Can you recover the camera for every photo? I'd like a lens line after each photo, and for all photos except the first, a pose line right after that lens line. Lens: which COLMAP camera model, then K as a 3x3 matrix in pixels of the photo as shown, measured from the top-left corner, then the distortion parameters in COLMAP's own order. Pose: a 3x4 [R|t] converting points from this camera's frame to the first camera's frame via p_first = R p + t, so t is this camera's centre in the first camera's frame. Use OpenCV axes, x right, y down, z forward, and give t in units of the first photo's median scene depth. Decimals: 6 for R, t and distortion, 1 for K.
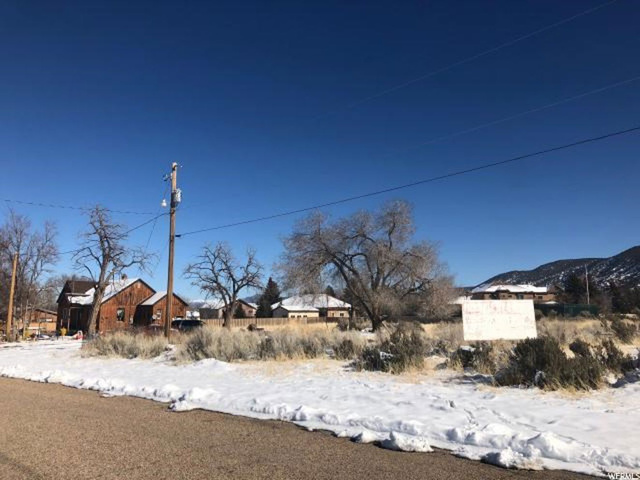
lens RADIAL K [[530.5, 0, 316.5], [0, 530.5, 229.8], [0, 0, 1]] dist [0.046232, -0.051956]
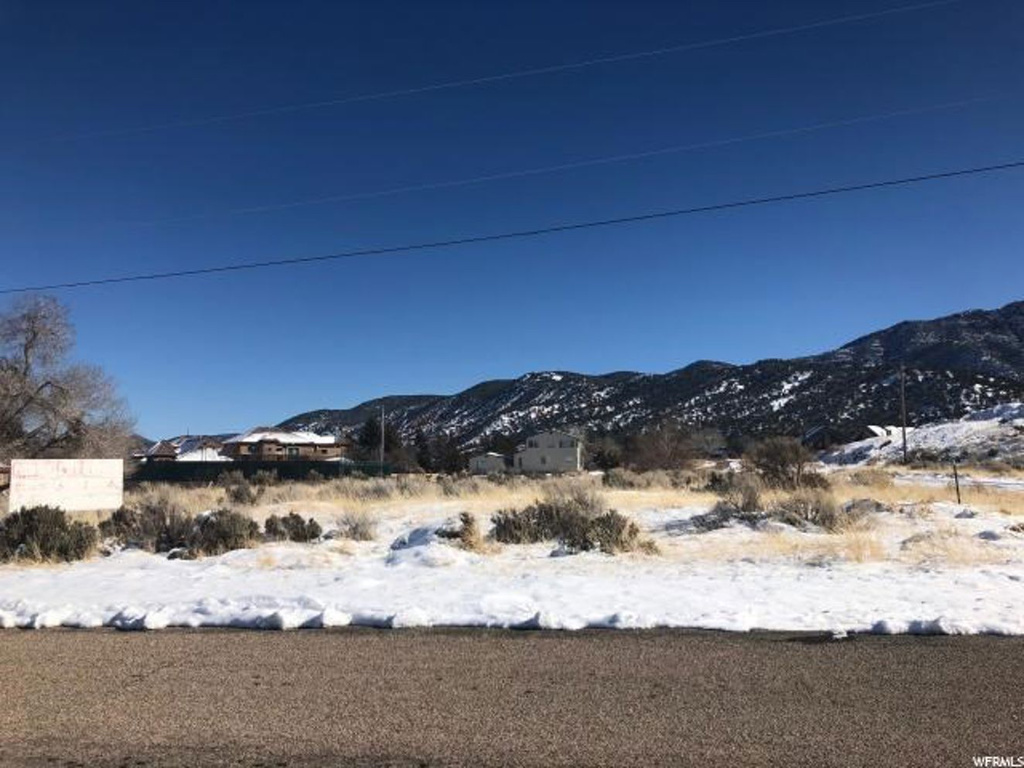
lens RADIAL K [[848.9, 0, 506.3], [0, 848.9, 367.6], [0, 0, 1]] dist [0.046232, -0.051956]
pose [[0.844815, 0.061480, 0.531515, 0.079064], [-0.077706, 0.996943, 0.008193, -0.021900], [-0.529386, -0.048224, 0.847009, -0.136749]]
